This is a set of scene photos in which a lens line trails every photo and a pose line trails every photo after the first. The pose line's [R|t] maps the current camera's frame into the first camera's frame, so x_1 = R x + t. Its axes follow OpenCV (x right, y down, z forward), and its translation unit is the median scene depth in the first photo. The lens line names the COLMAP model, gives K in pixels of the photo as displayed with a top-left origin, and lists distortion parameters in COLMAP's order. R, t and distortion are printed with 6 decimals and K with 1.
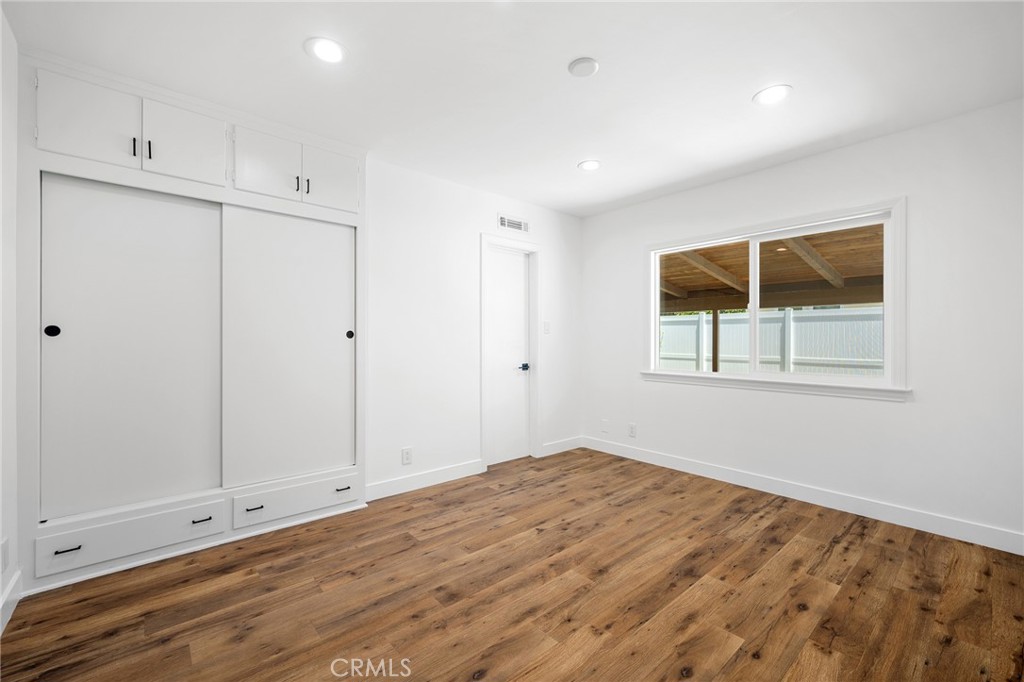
lens RADIAL K [[422.7, 0, 512.0], [0, 422.7, 341.0], [0, 0, 1]] dist [-0.000448, 0.000306]
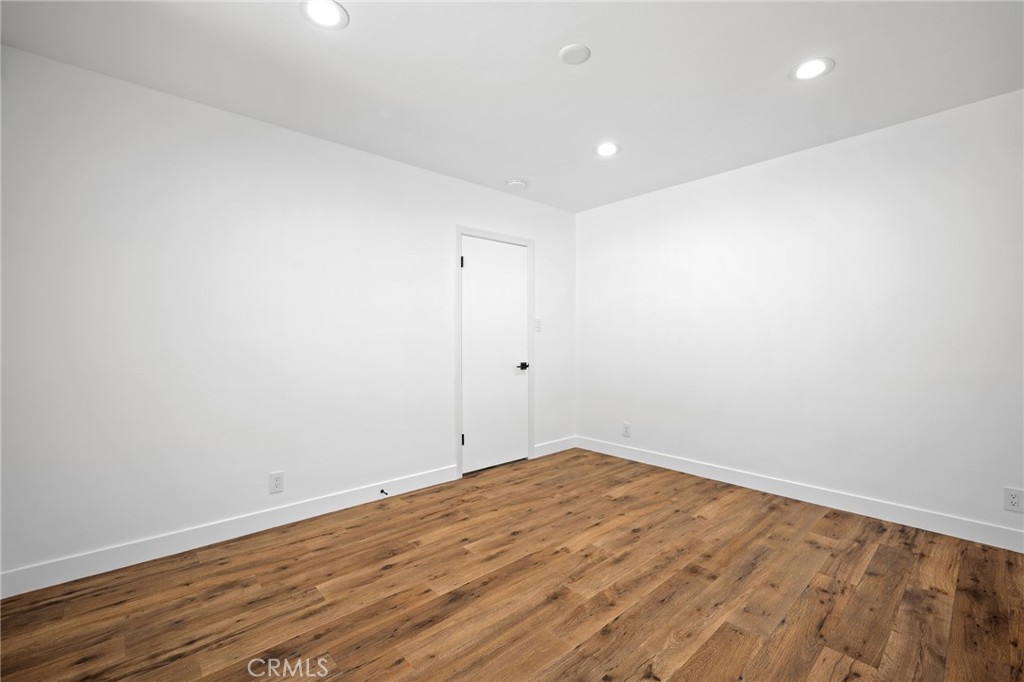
lens RADIAL K [[434.5, 0, 512.0], [0, 434.5, 341.0], [0, 0, 1]] dist [-0.000024, -0.000012]
pose [[-0.999834, 0.001841, -0.018119, 0.341766], [0.001685, 0.999961, 0.008655, -0.002941], [0.018134, 0.008623, -0.999798, 2.060001]]
